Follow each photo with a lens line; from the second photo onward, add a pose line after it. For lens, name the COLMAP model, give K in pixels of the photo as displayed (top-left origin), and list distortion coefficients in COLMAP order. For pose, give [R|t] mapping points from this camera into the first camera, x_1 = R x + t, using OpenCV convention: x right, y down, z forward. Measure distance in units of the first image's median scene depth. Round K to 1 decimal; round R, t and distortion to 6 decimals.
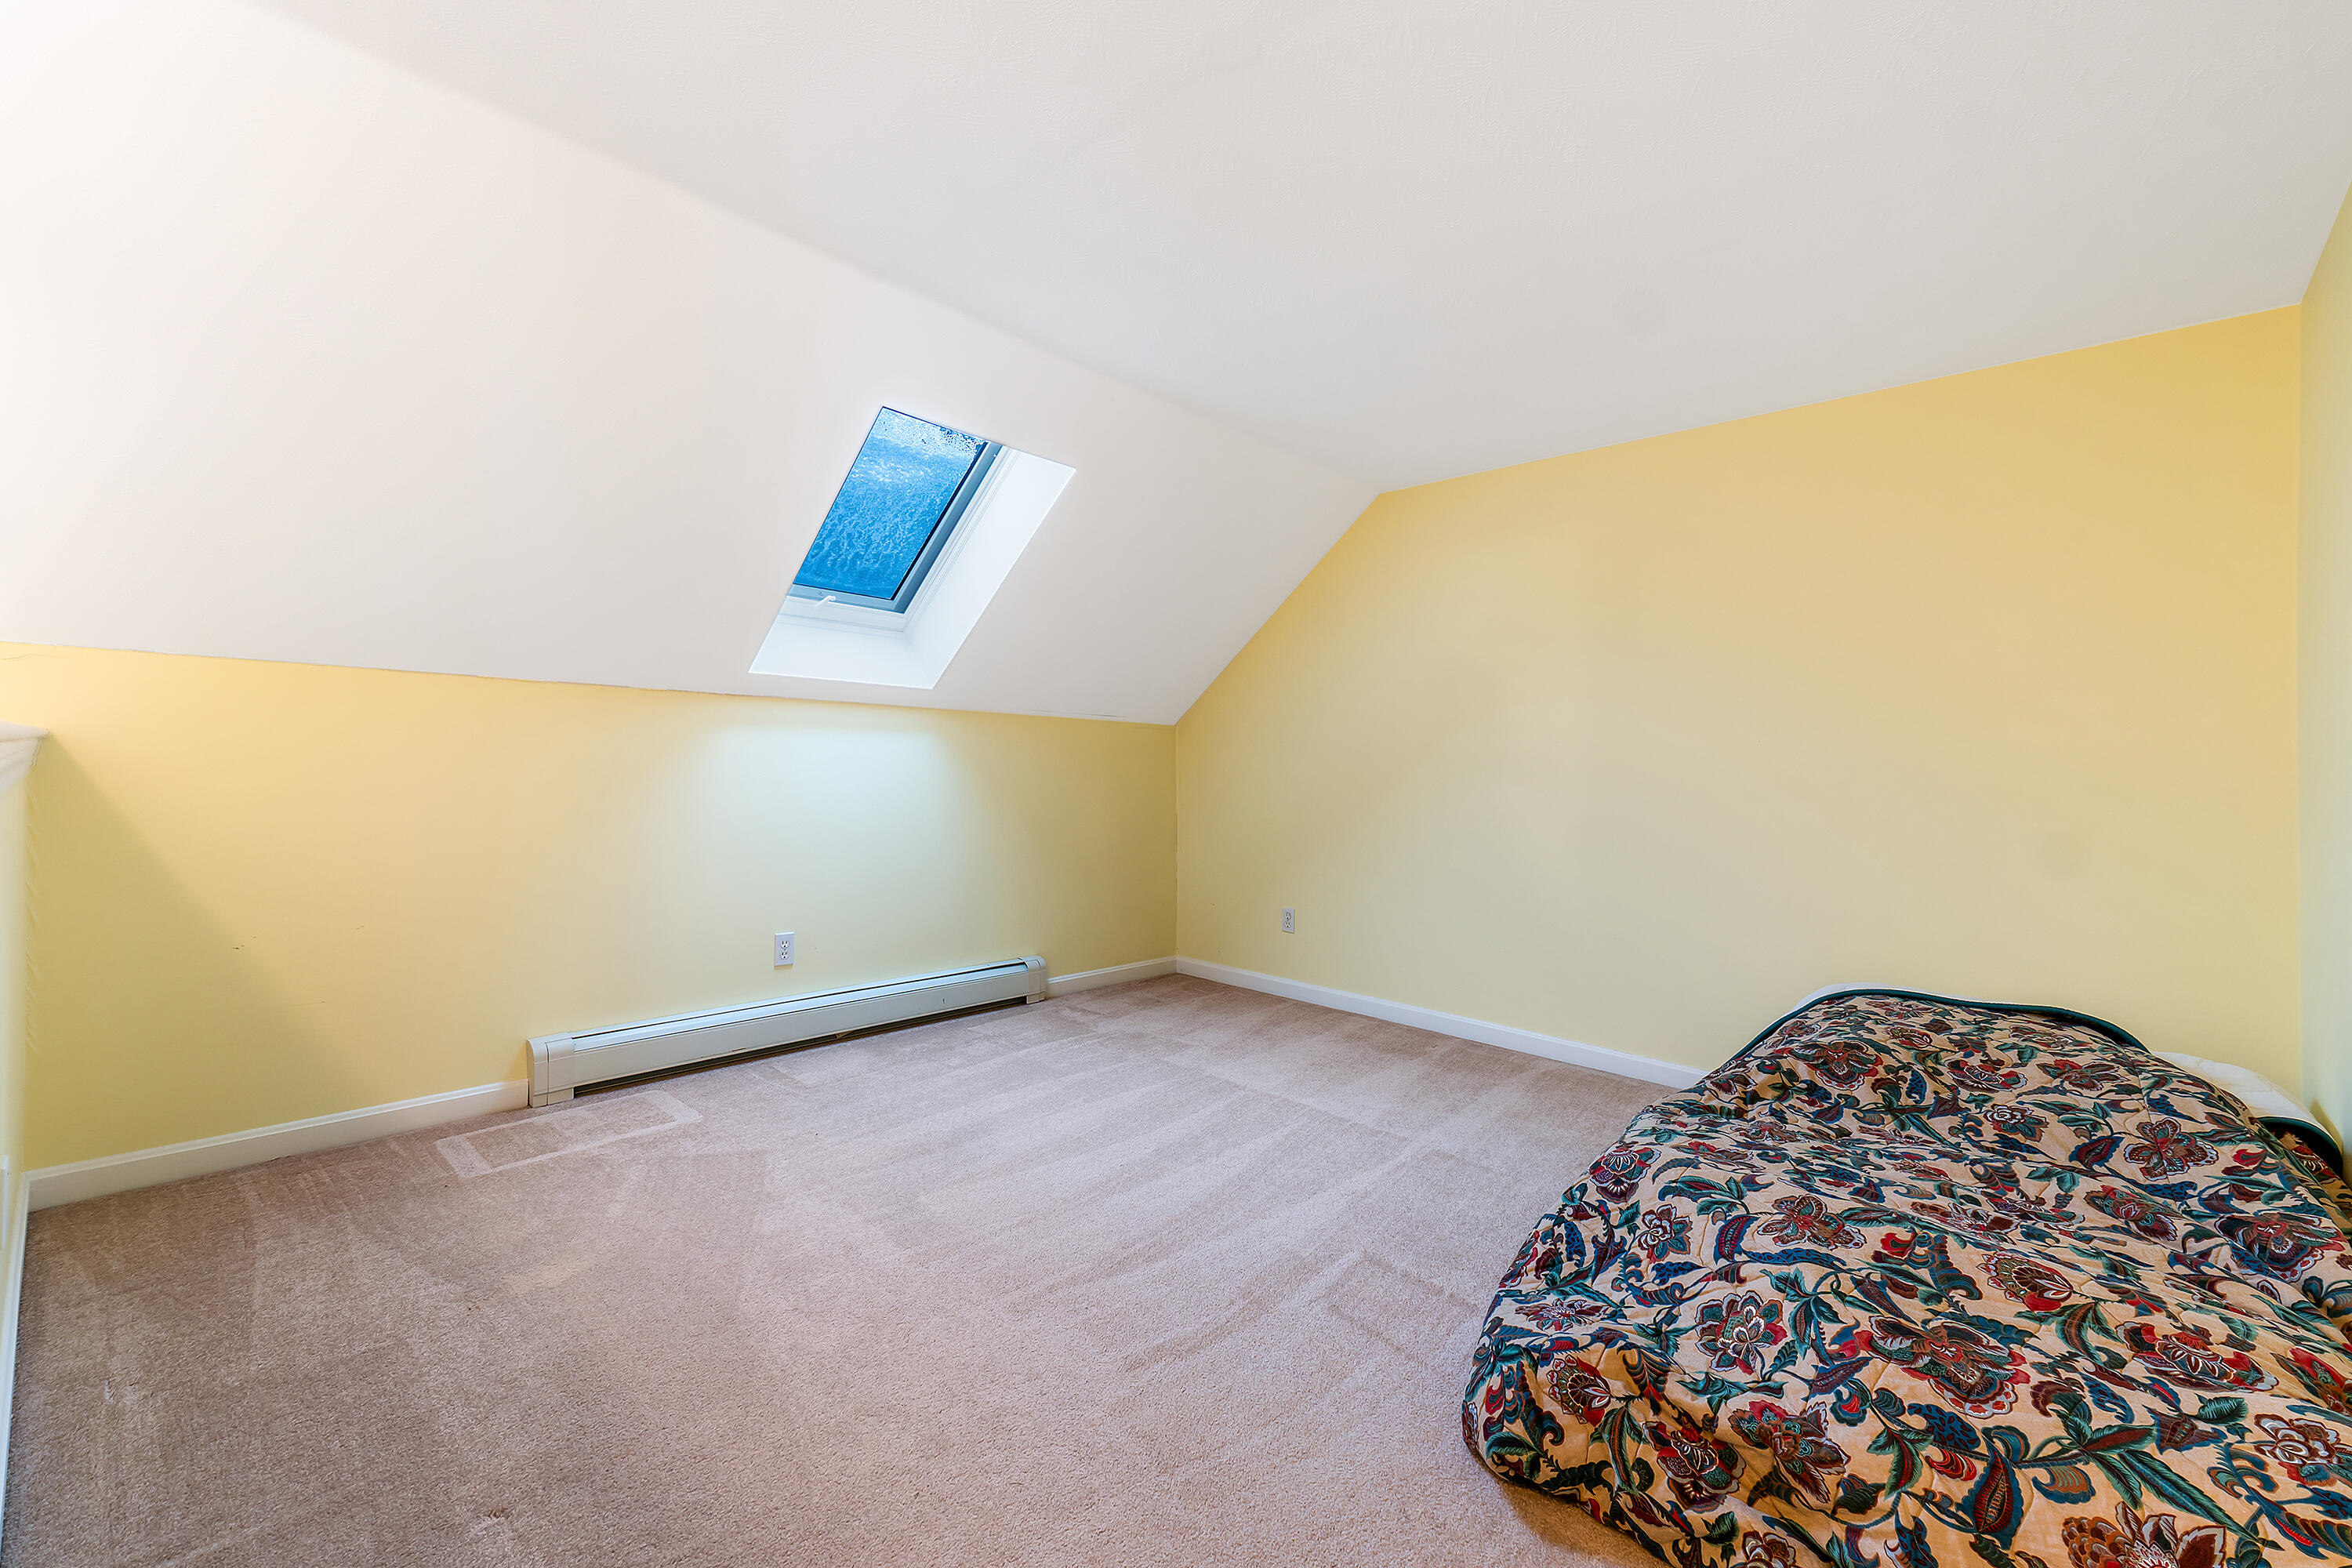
lens RADIAL K [[955.8, 0, 1173.4], [0, 955.8, 780.3], [0, 0, 1]] dist [0.001940, -0.001874]
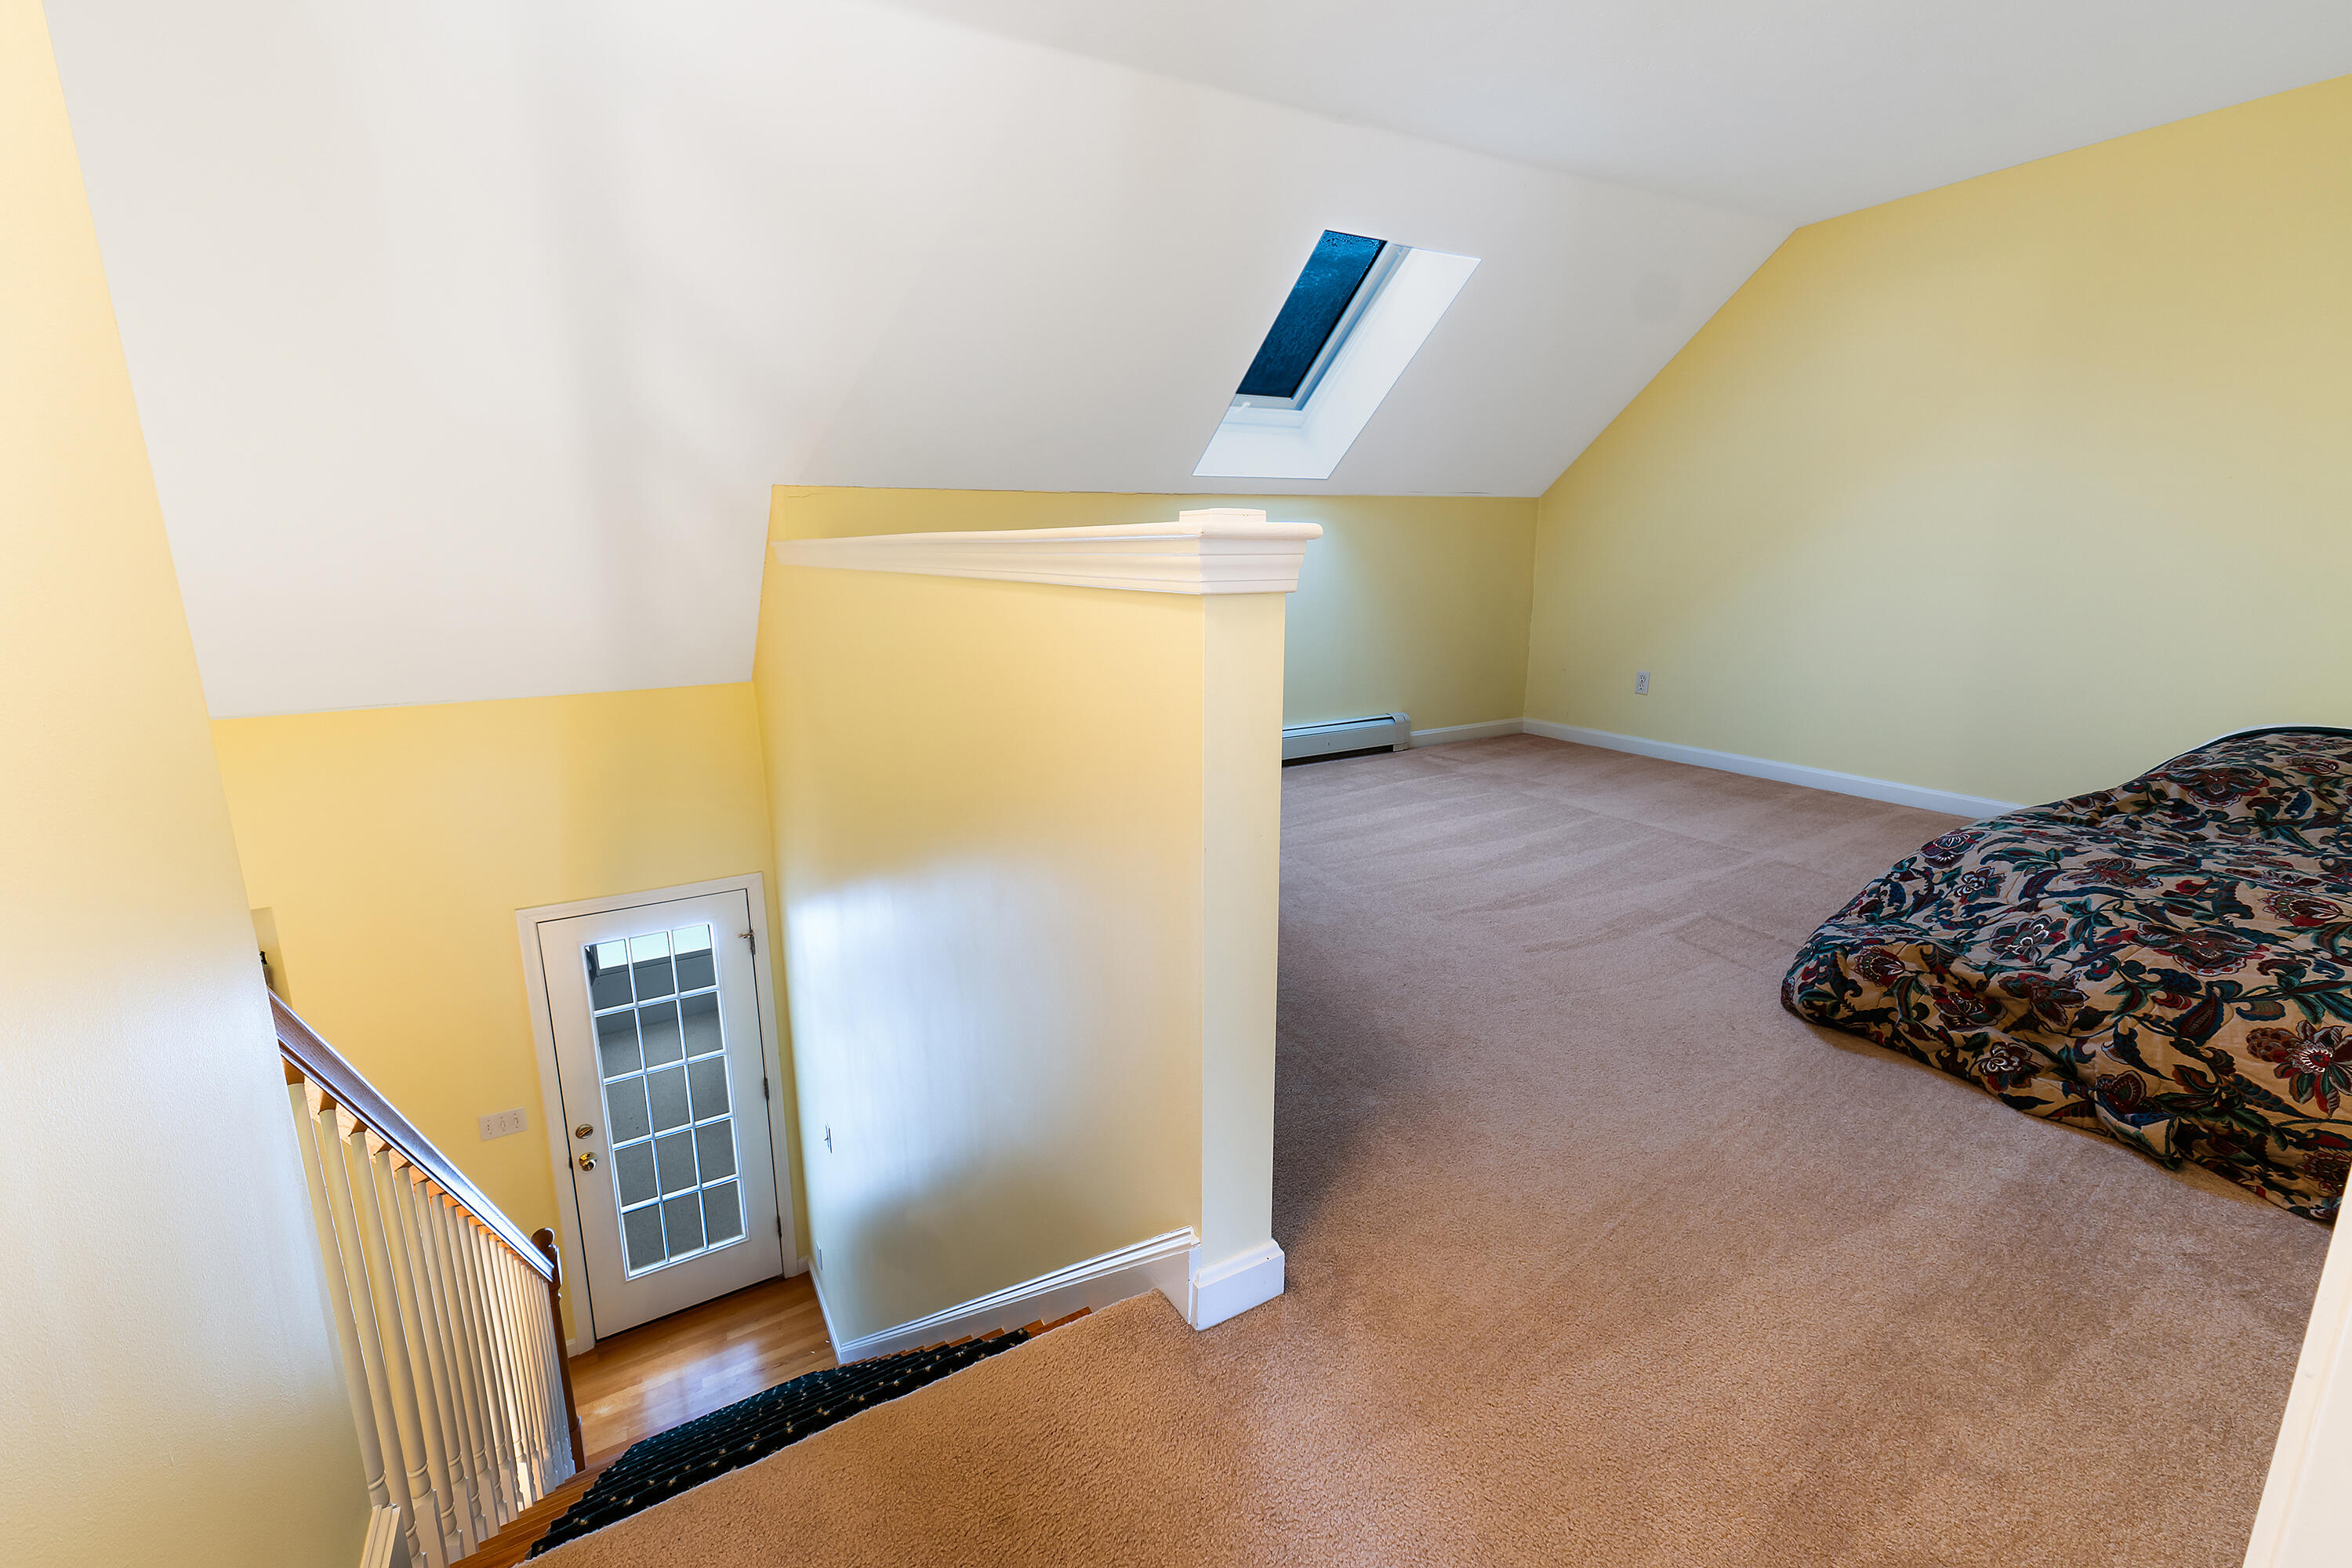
lens RADIAL K [[955.8, 0, 1153.3], [0, 955.8, 822.3], [0, 0, 1]] dist [0.001940, -0.001874]
pose [[0.947253, 0.044942, -0.317321, -0.124711], [0.038424, 0.967052, 0.251664, 0.019449], [0.318176, -0.250582, 0.914315, -0.464652]]
